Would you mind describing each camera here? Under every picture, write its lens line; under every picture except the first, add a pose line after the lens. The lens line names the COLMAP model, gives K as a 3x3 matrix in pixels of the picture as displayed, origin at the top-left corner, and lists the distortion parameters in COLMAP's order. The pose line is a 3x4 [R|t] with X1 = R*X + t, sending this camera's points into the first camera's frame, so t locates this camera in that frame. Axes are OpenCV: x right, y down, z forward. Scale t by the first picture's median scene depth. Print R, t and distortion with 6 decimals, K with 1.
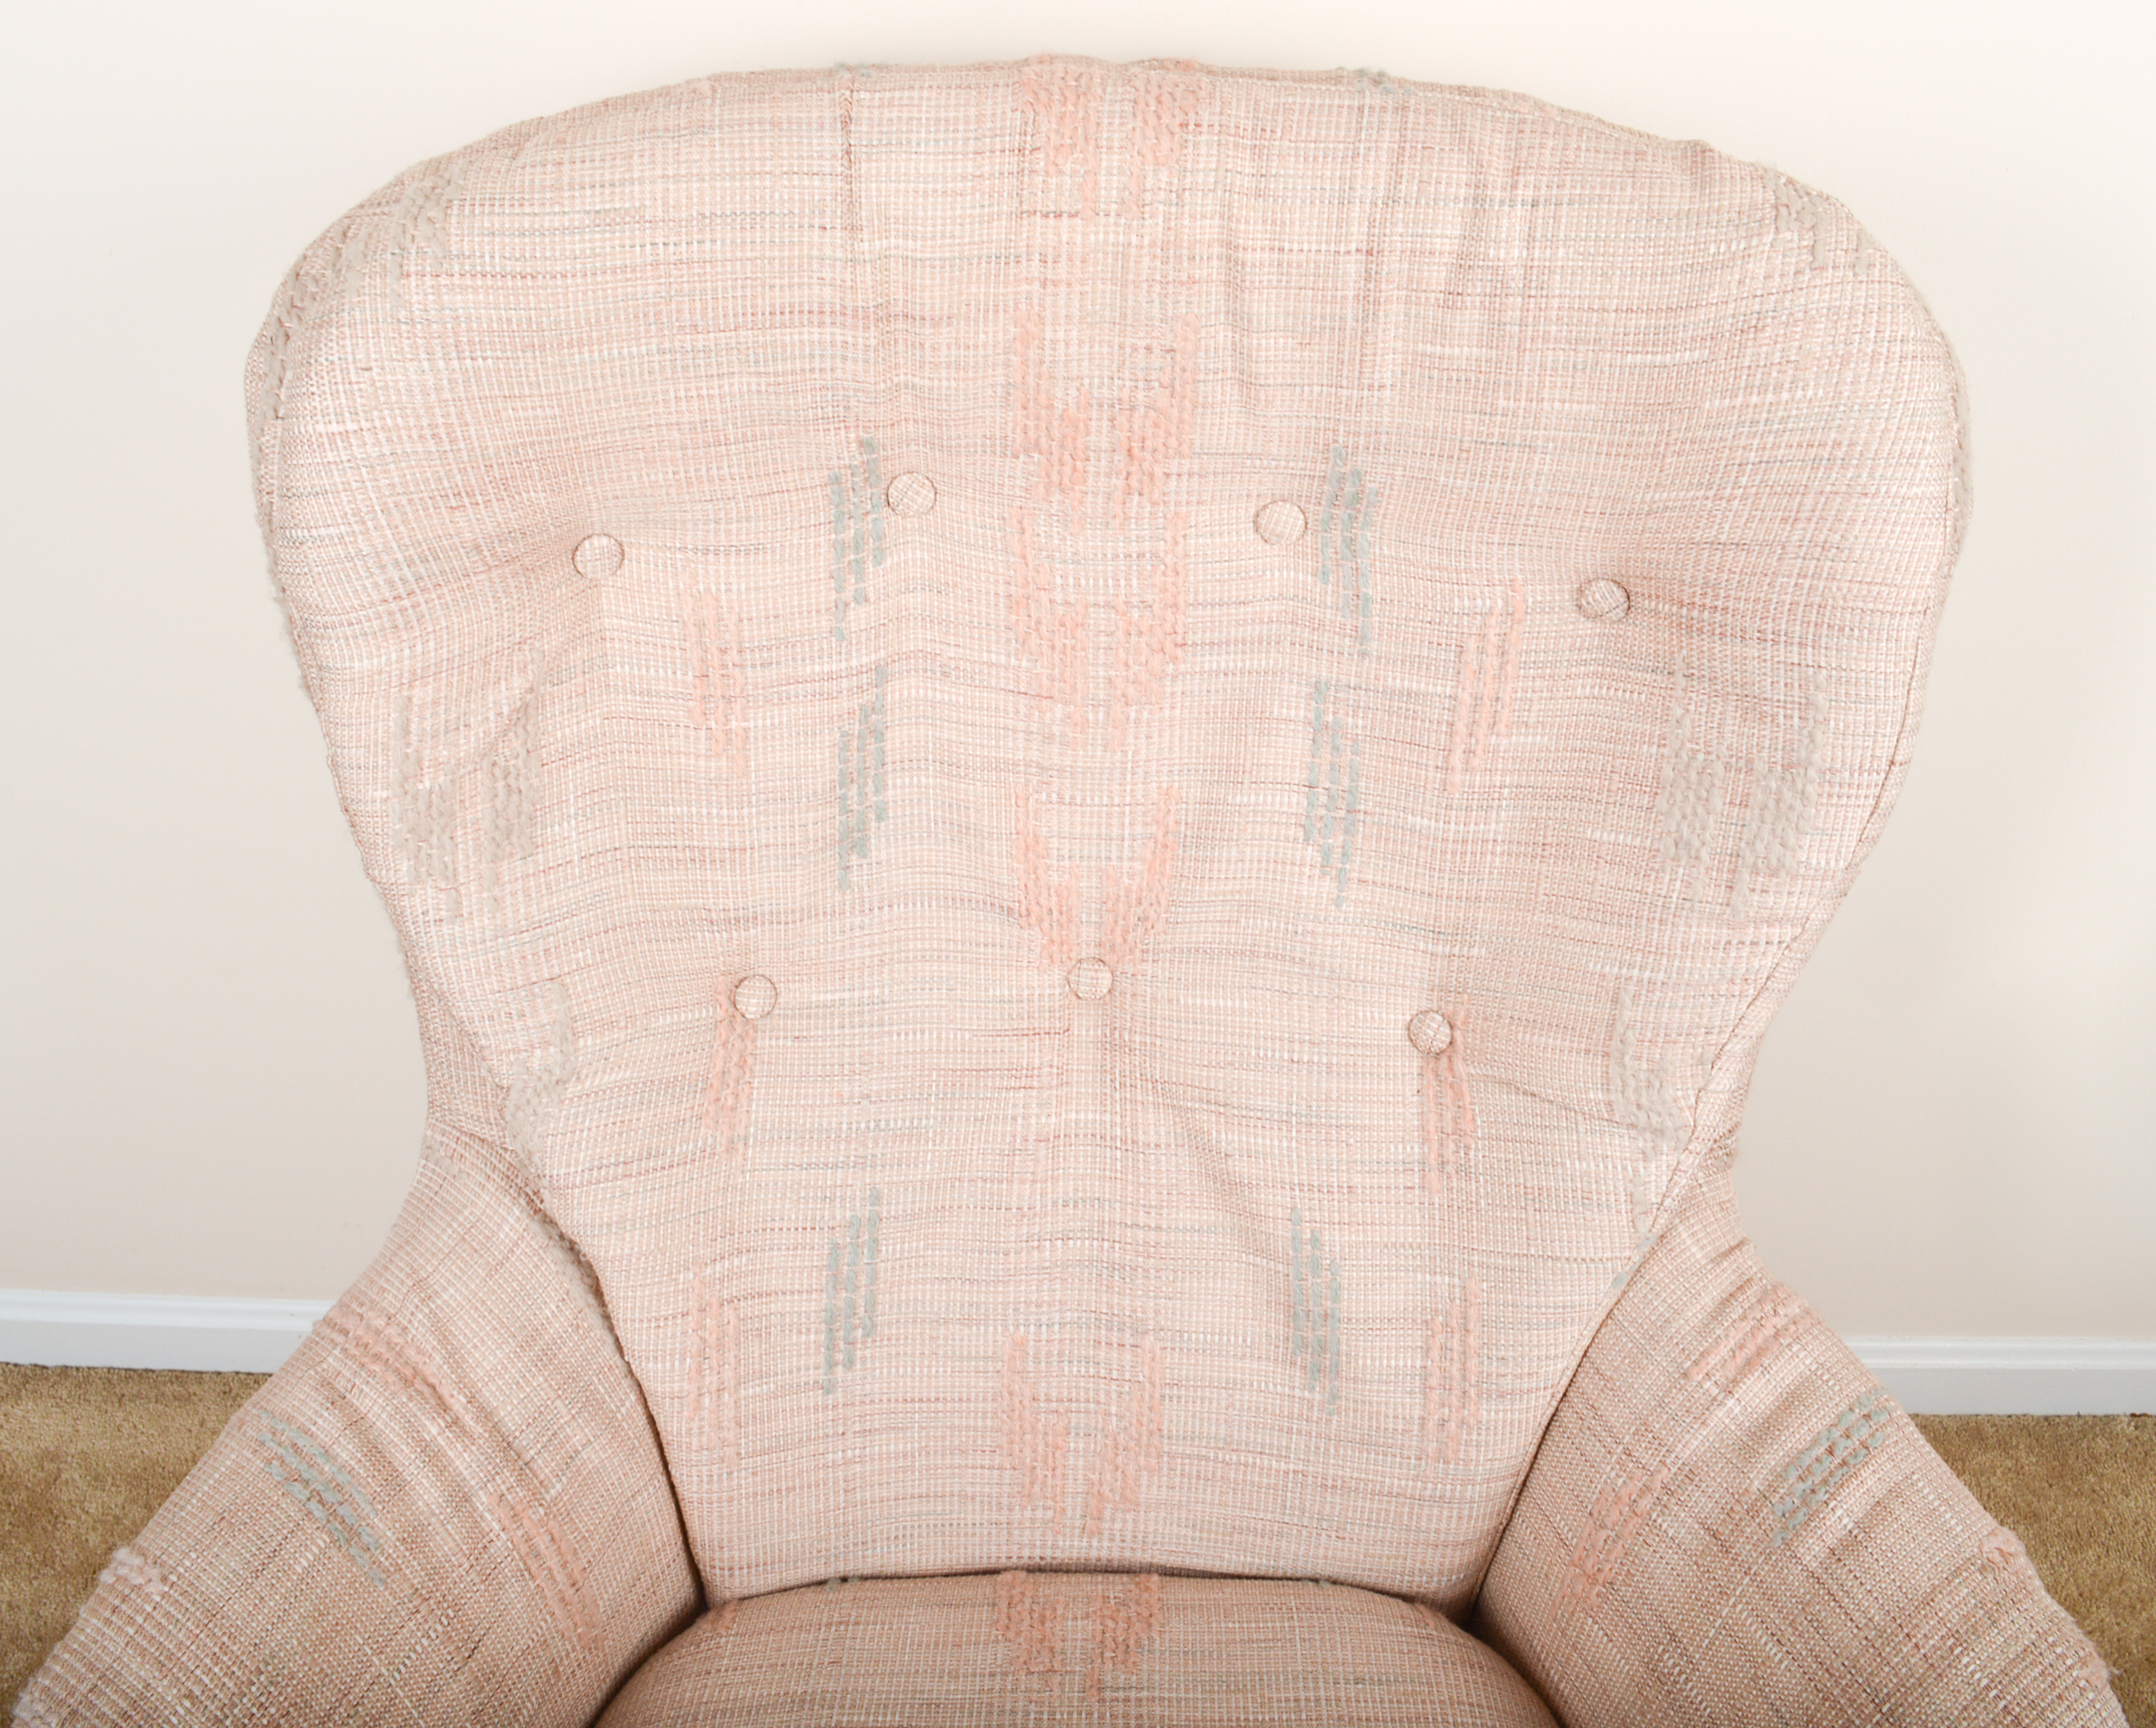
lens RADIAL K [[2049.7, 0, 1104.2], [0, 2049.7, 856.9], [0, 0, 1]] dist [-0.094137, 0.015040]
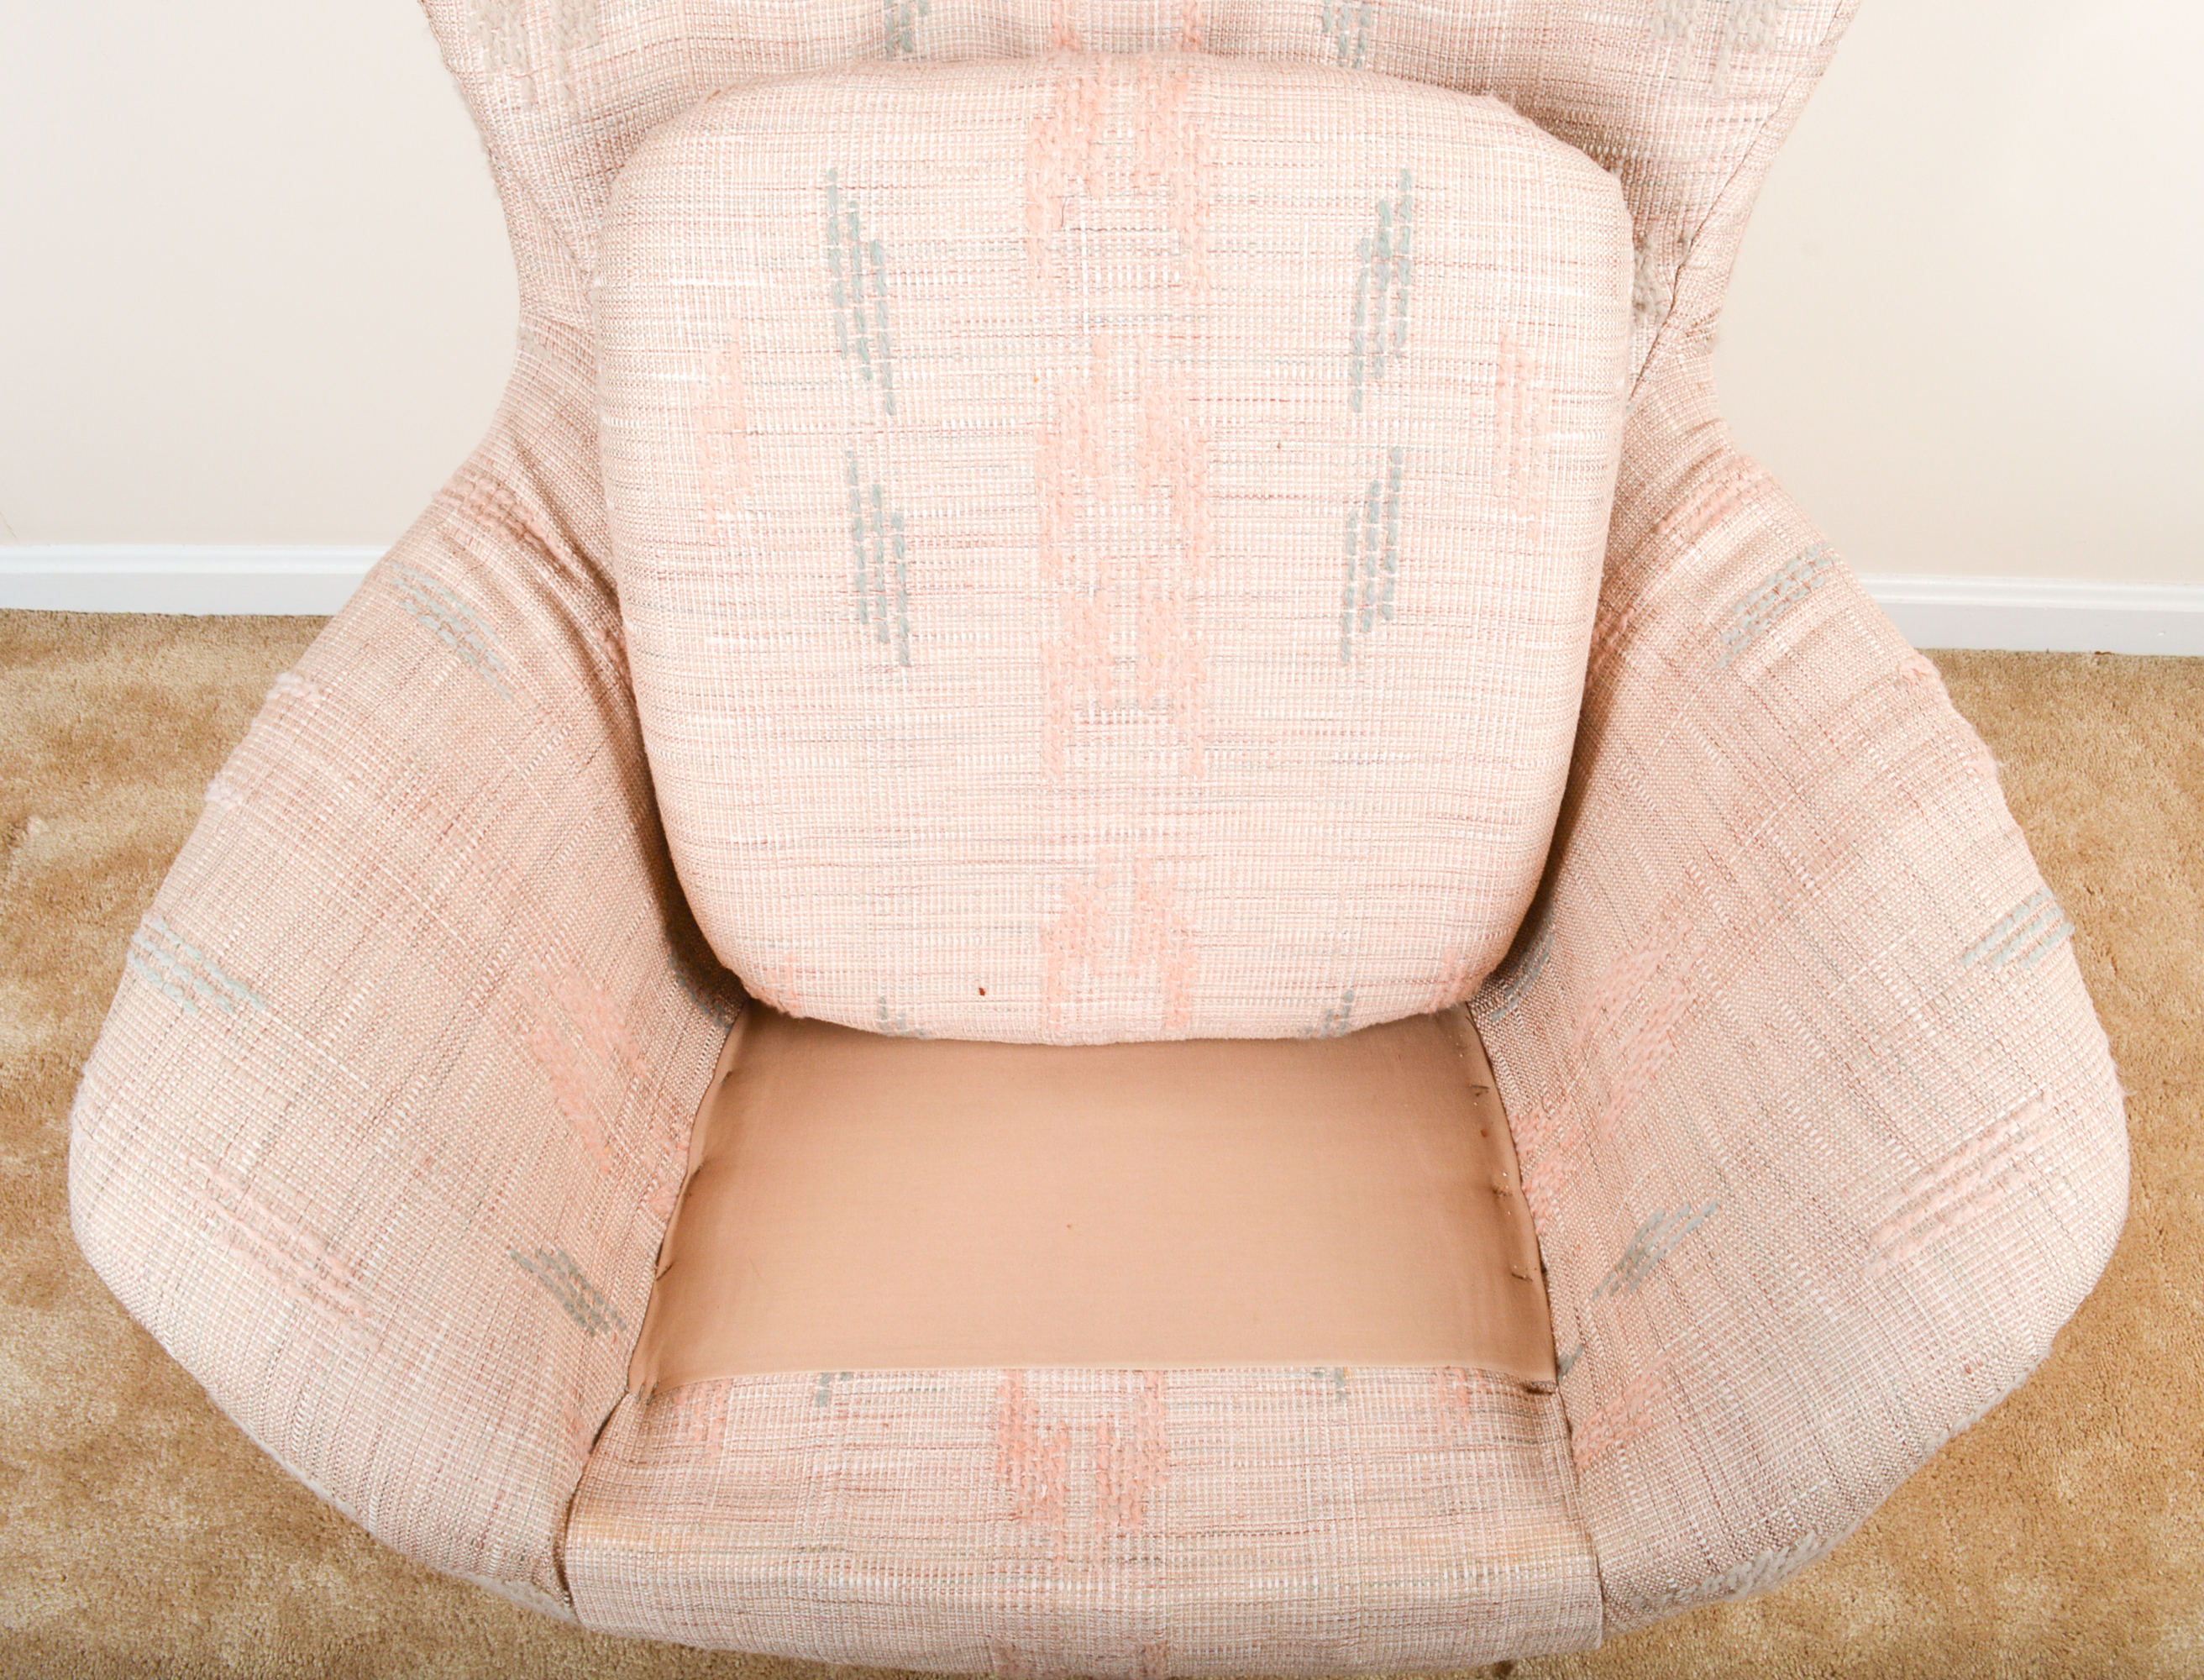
lens RADIAL K [[1998.2, 0, 1177.2], [0, 1998.2, 832.2], [0, 0, 1]] dist [-0.096087, 0.009434]
pose [[0.999970, -0.000863, -0.007669, 0.031016], [0.003083, 0.955673, 0.294414, 0.092248], [0.007075, -0.294429, 0.955647, -0.101703]]
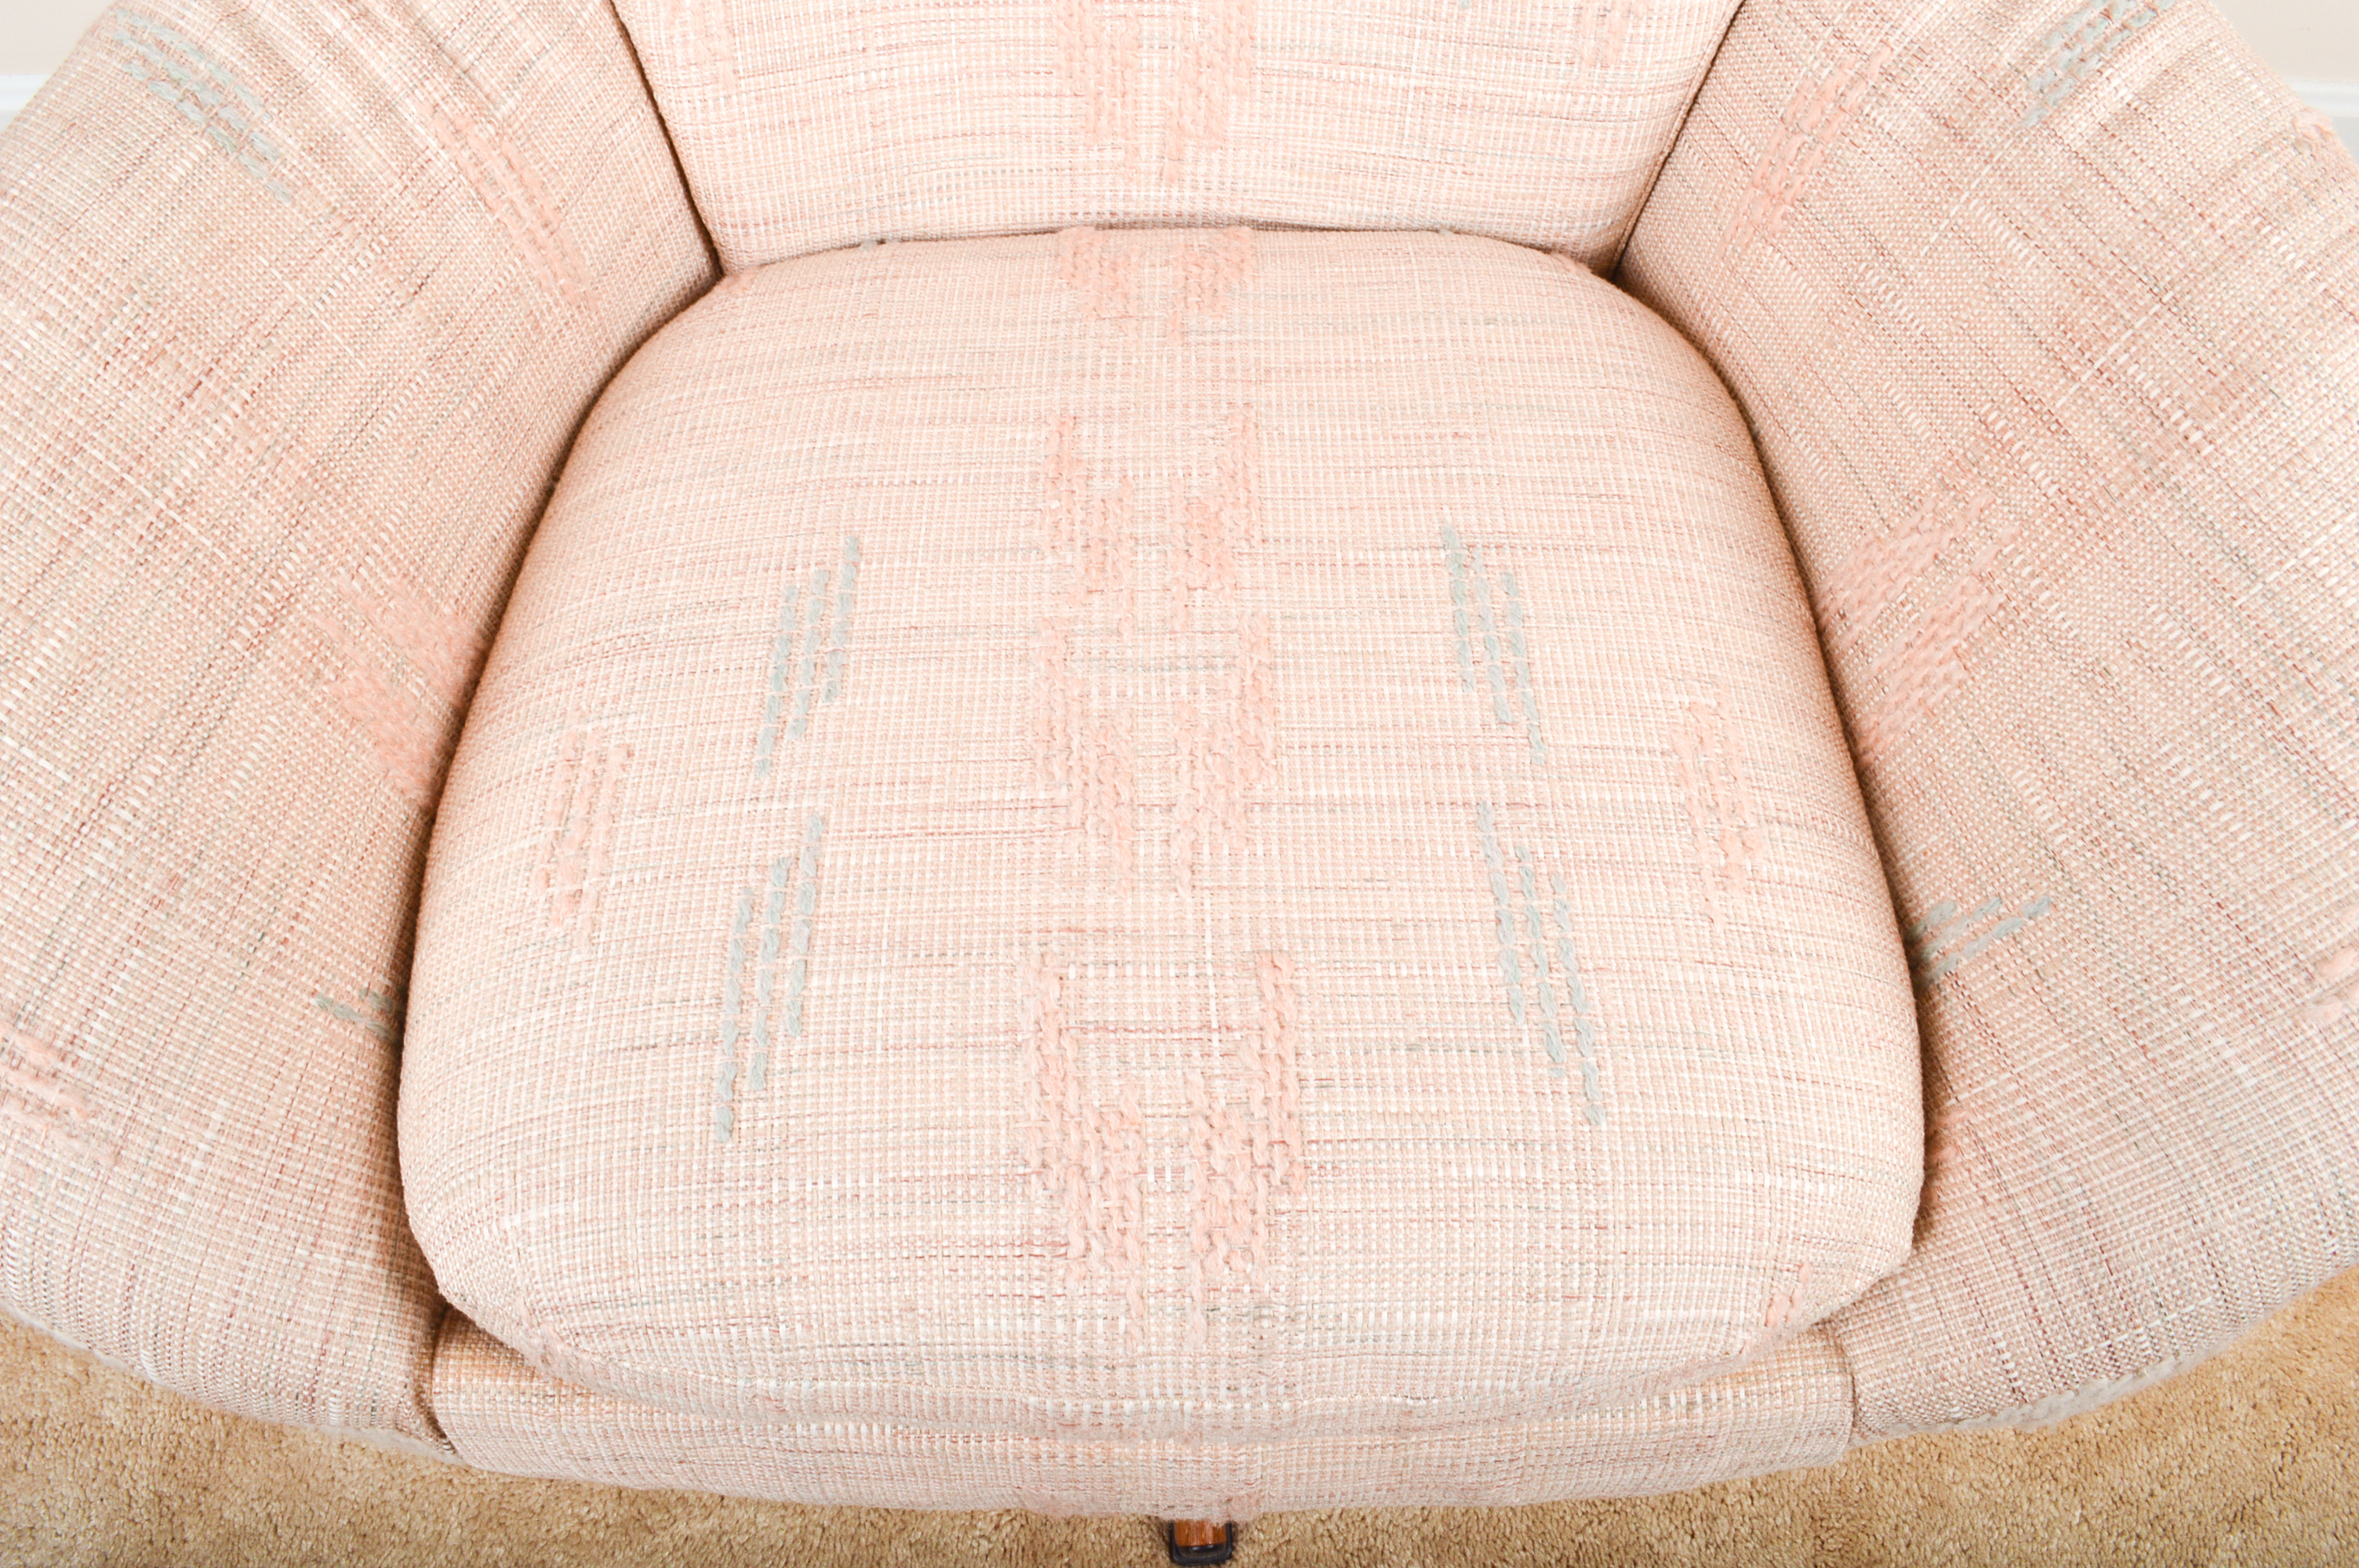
lens RADIAL K [[1879.9, 0, 1167.9], [0, 1879.9, 761.8], [0, 0, 1]] dist [-0.078133, 0.002753]
pose [[0.999799, -0.016083, -0.011960, -0.002206], [0.019797, 0.885551, 0.464121, 0.207078], [0.003126, -0.464264, 0.885691, 0.221535]]
